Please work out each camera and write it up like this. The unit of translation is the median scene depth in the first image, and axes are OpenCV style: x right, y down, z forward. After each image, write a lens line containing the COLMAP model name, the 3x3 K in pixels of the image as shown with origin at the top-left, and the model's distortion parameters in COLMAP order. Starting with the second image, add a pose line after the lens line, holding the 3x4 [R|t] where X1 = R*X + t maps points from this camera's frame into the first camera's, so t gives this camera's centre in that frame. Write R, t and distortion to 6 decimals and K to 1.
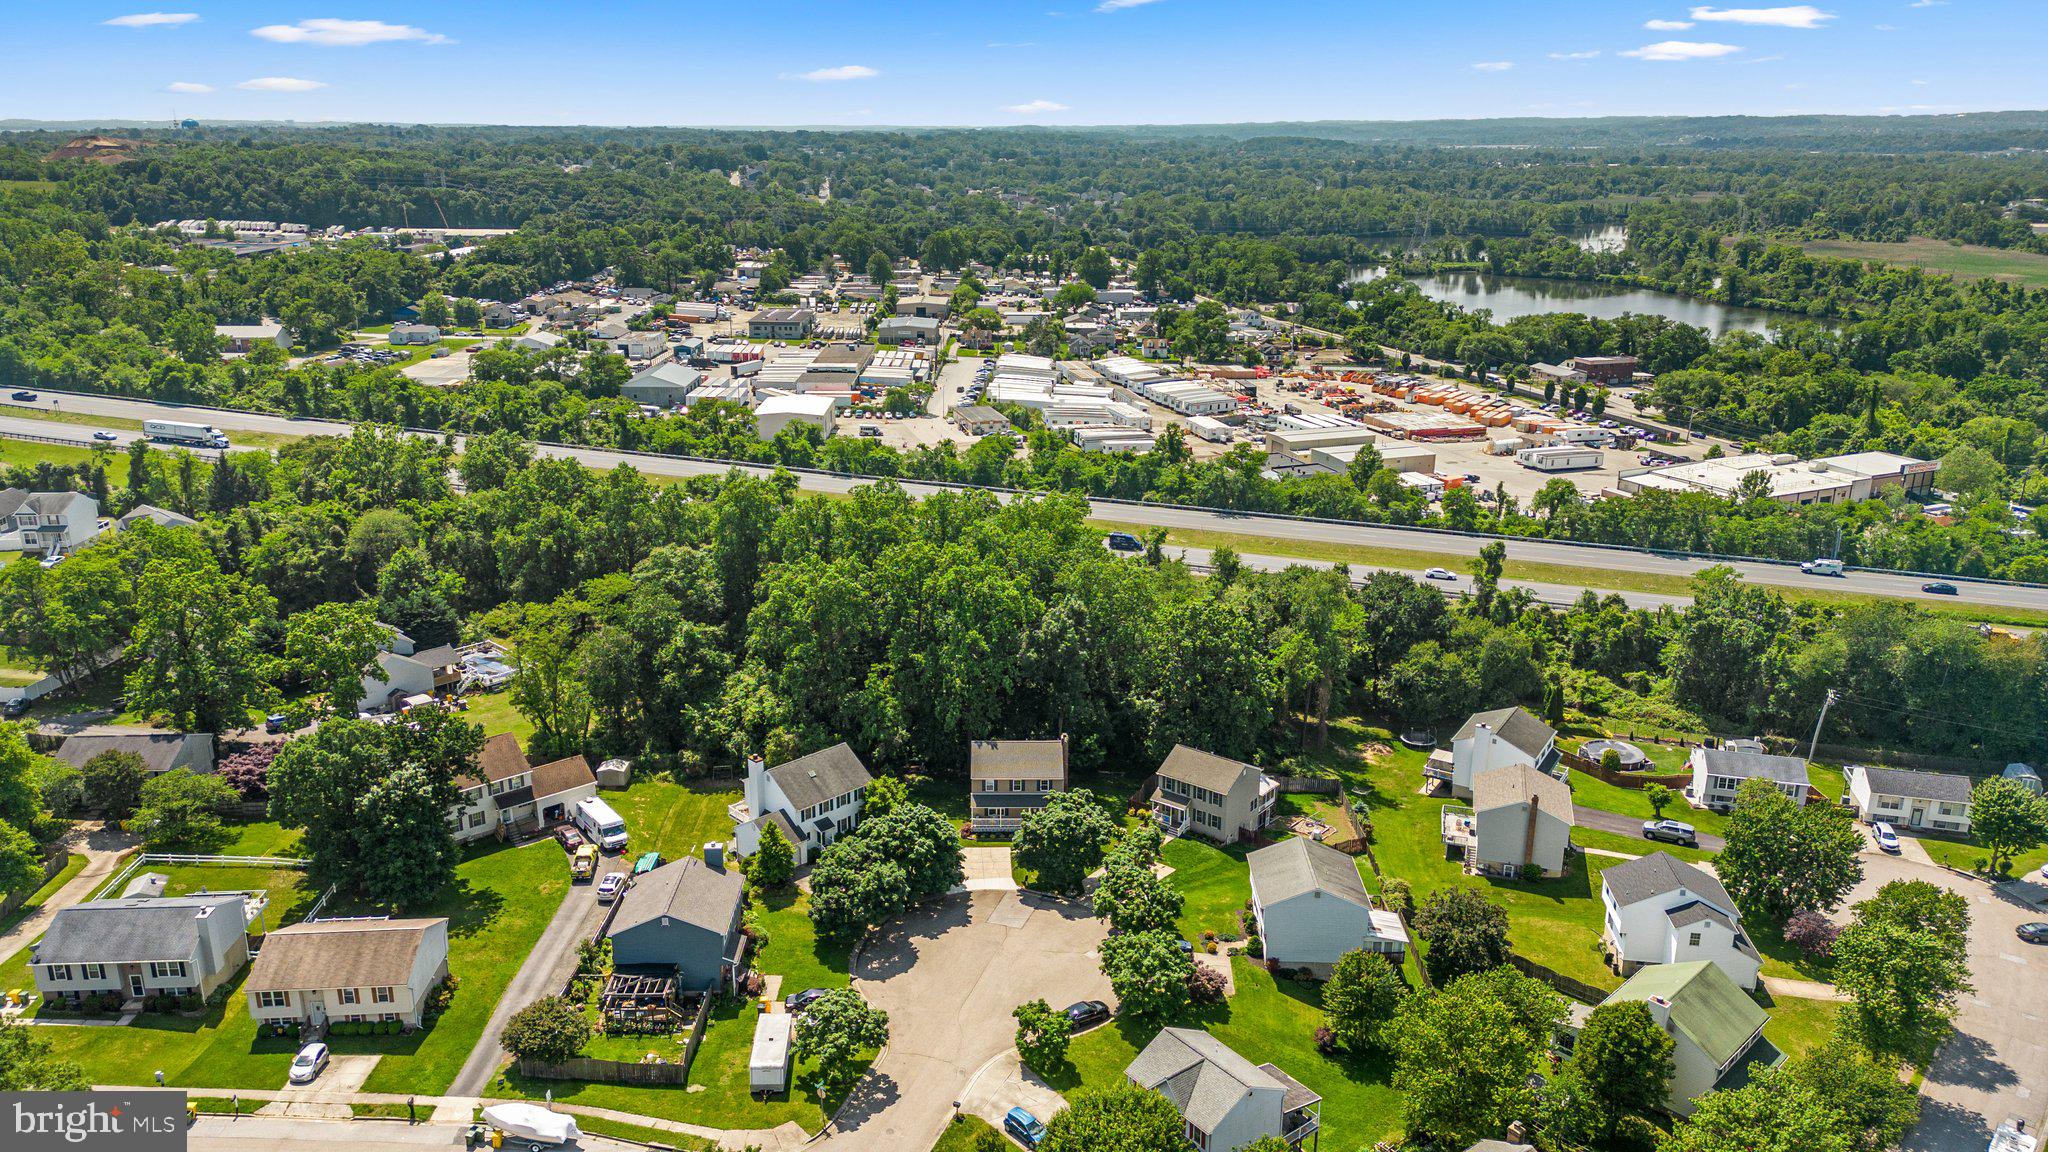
lens RADIAL K [[1440.4, 0, 1010.3], [0, 1440.4, 556.3], [0, 0, 1]] dist [0.111895, -0.128453]
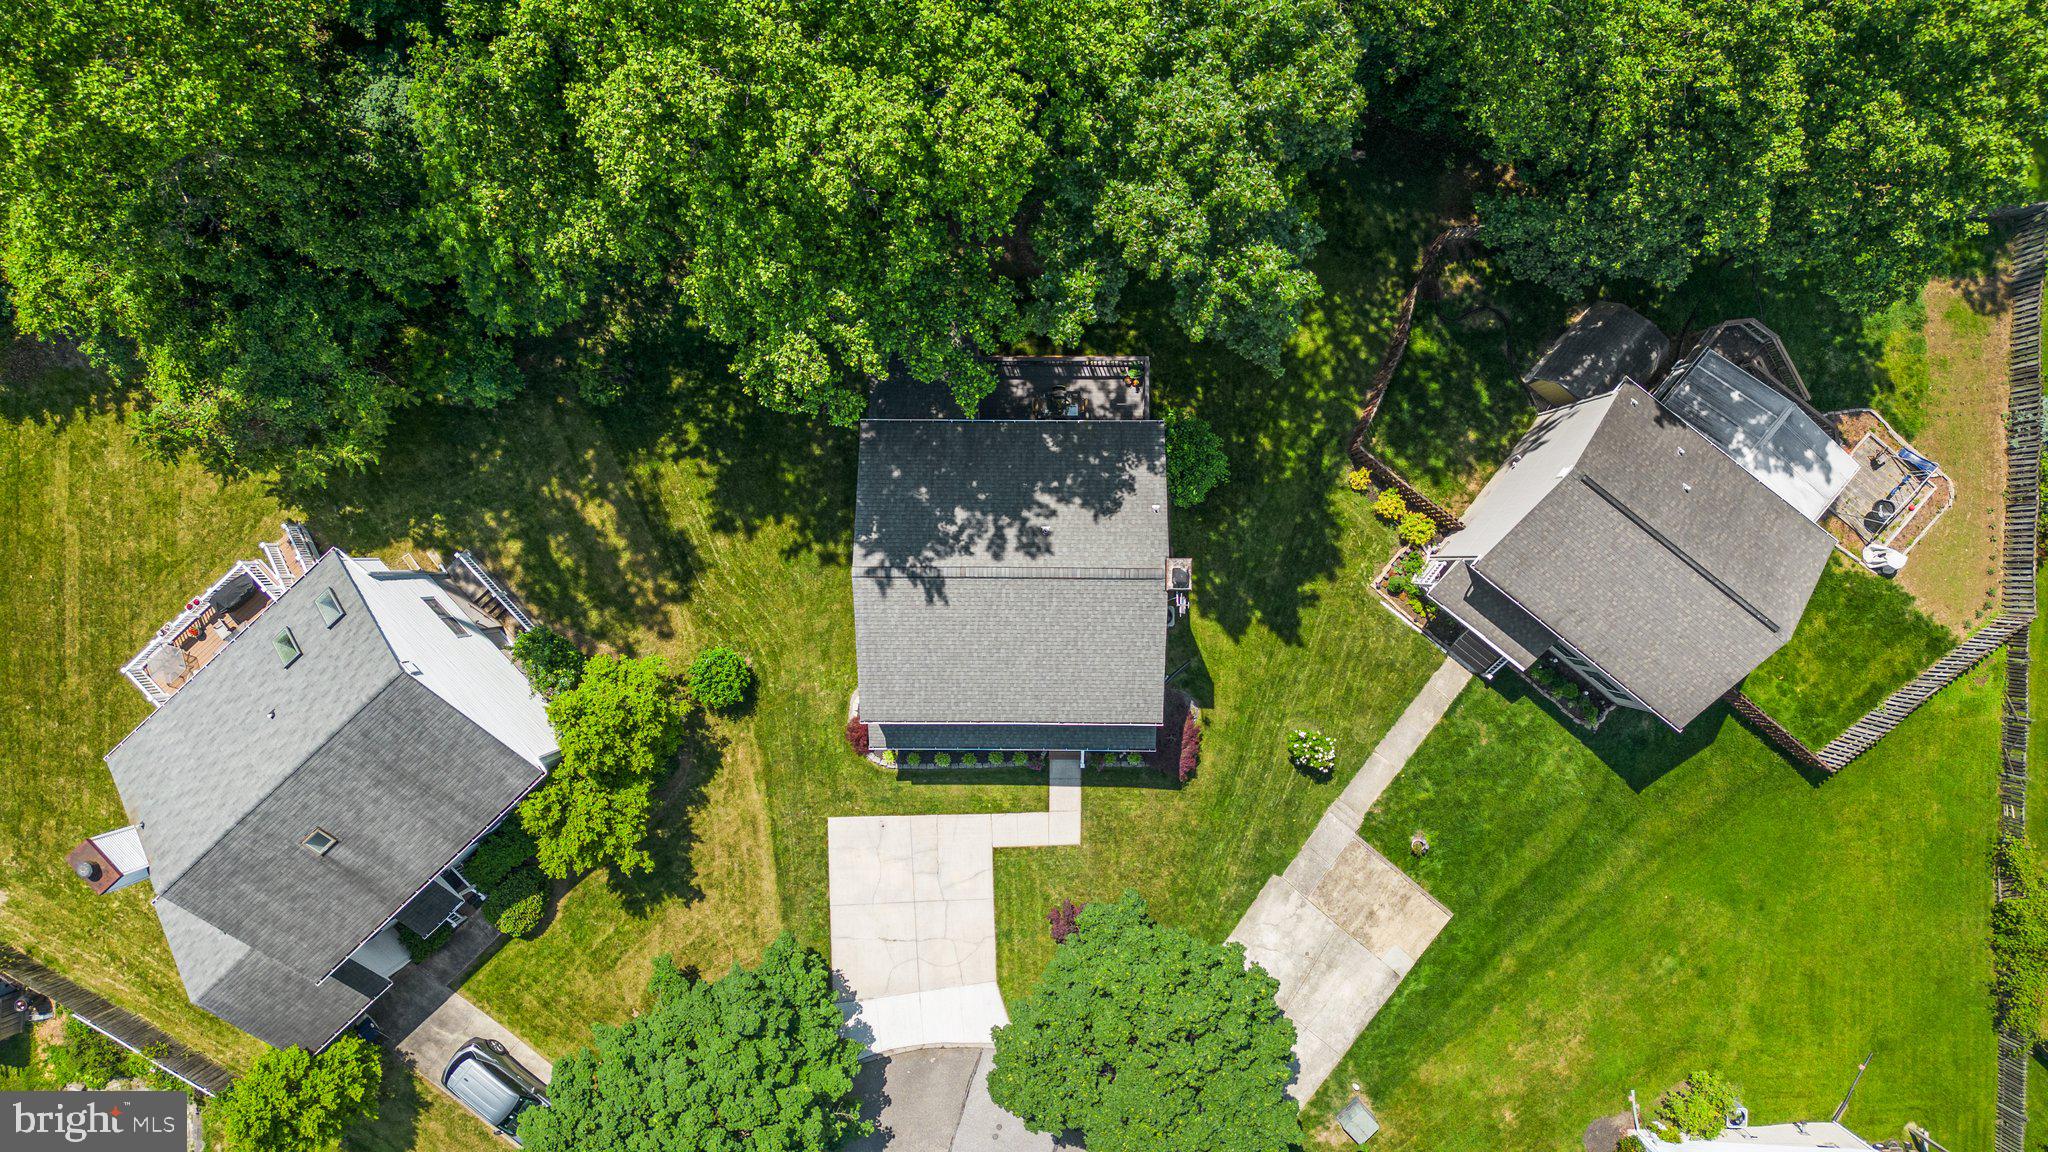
lens RADIAL K [[1435.9, 0, 1017.0], [0, 1435.9, 572.5], [0, 0, 1]] dist [0.067517, -0.059180]
pose [[0.999914, 0.007138, -0.011037, 0.008644], [0.008650, 0.274937, 0.961423, -0.138212], [0.009897, -0.961436, 0.274852, 0.884841]]
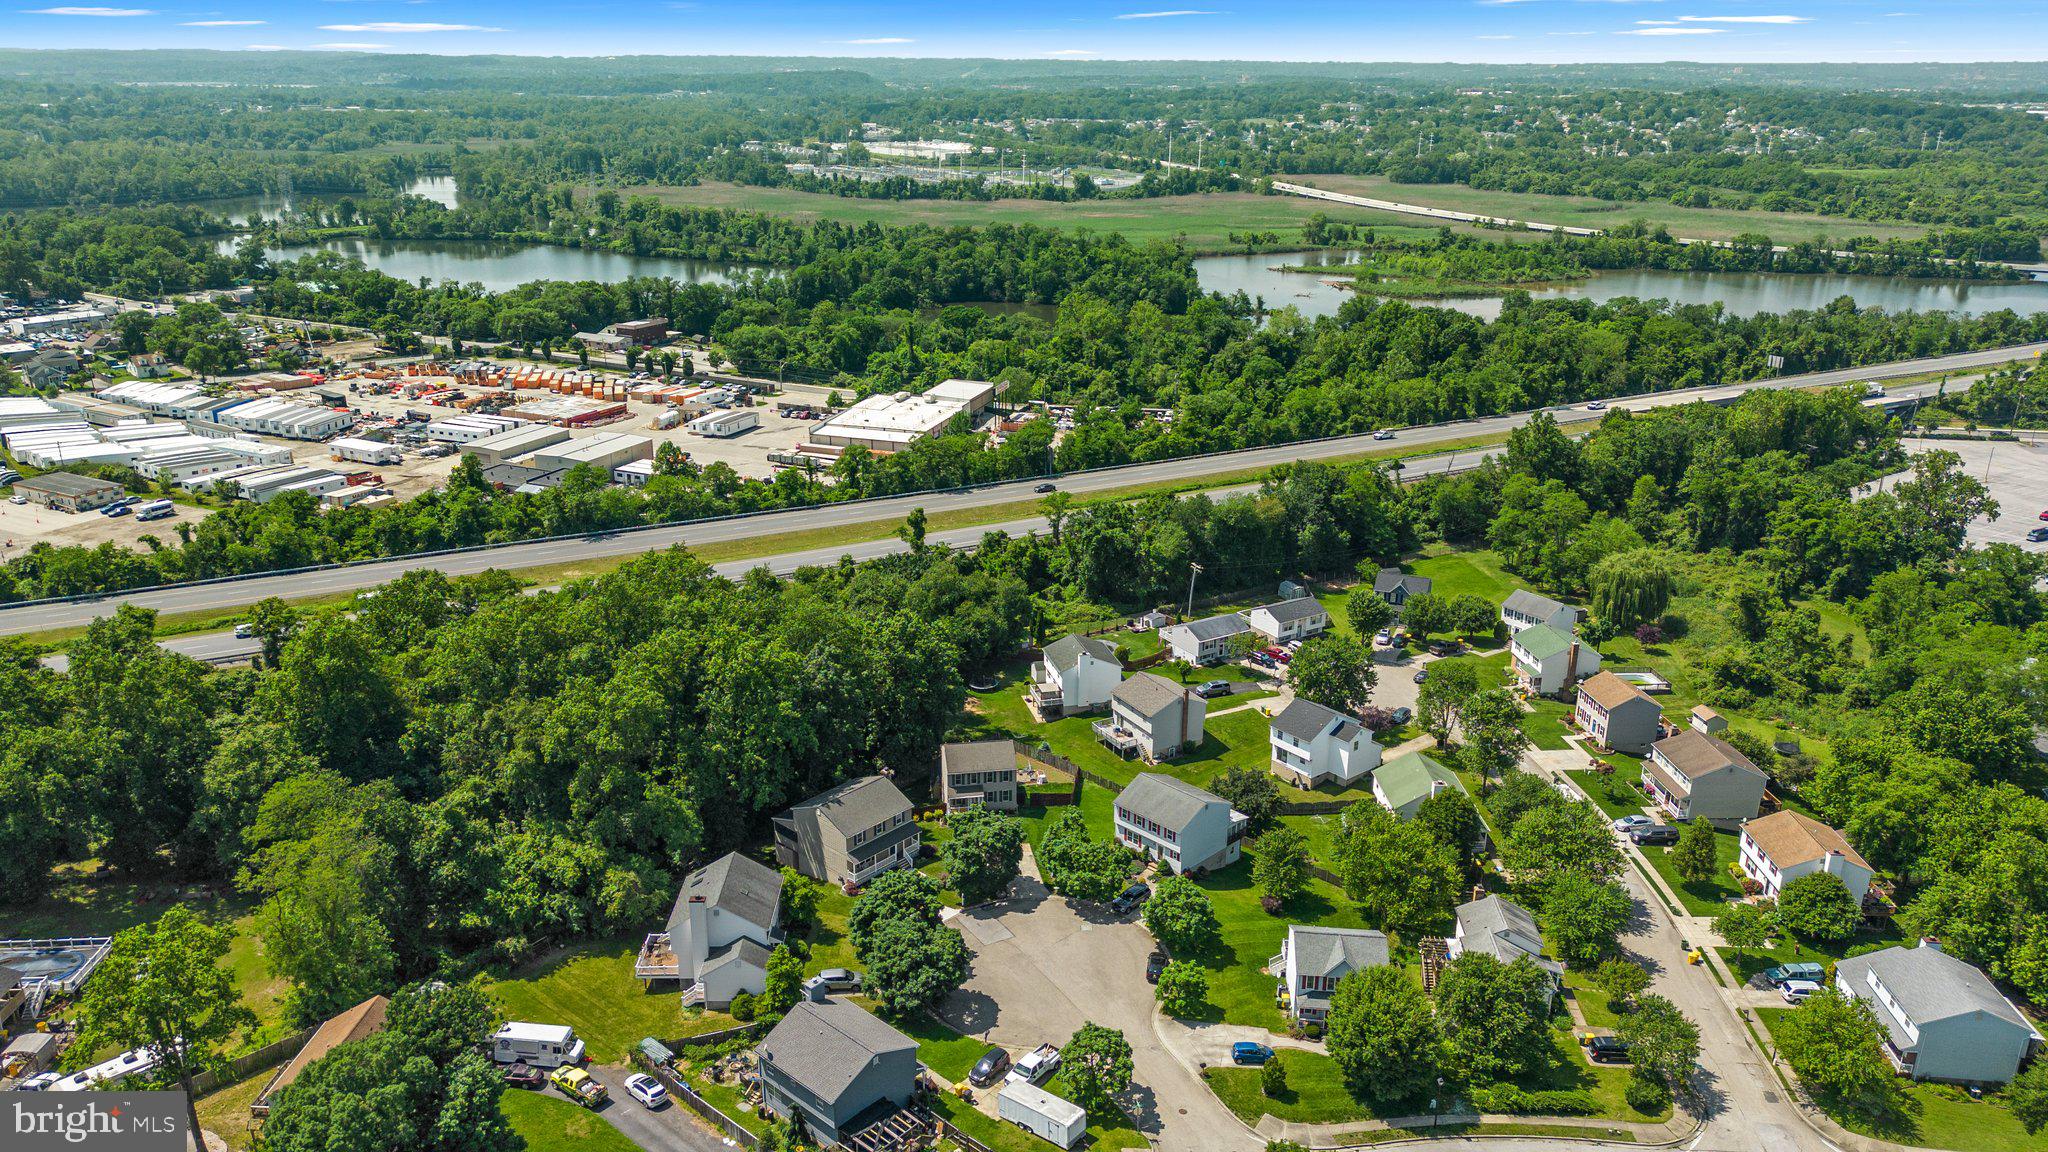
lens RADIAL K [[1440.4, 0, 1010.3], [0, 1440.4, 556.3], [0, 0, 1]] dist [0.111895, -0.128453]
pose [[0.683556, -0.231532, 0.692202, -0.577629], [0.203012, 0.971243, 0.124391, -0.137086], [-0.701097, 0.055497, 0.710903, 0.160808]]
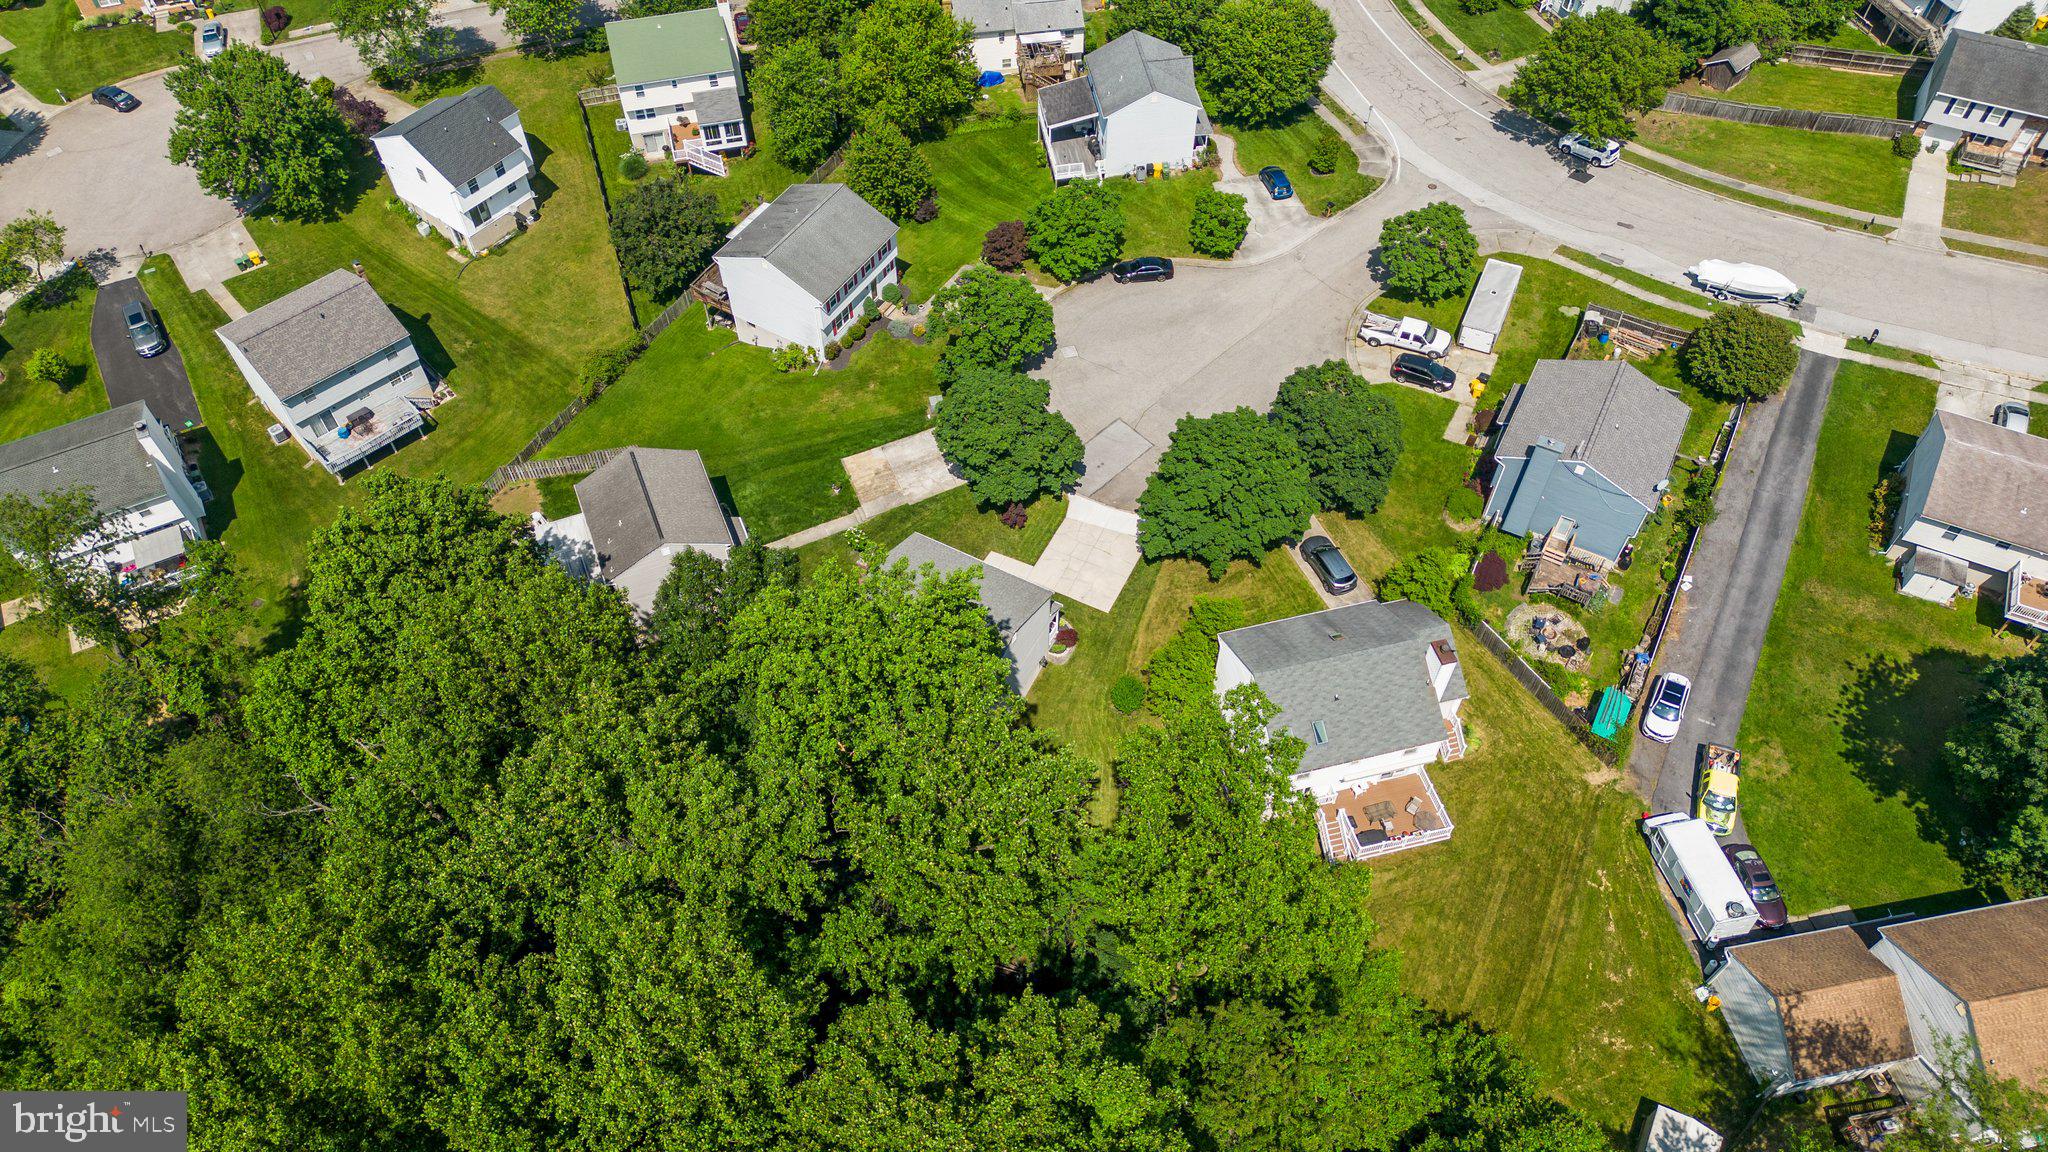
lens RADIAL K [[1435.9, 0, 1017.0], [0, 1435.9, 572.5], [0, 0, 1]] dist [0.067517, -0.059180]
pose [[-0.876814, -0.381829, 0.292239, -0.163866], [0.135942, 0.386128, 0.912373, -0.342981], [-0.461212, 0.839709, -0.286656, 1.085291]]
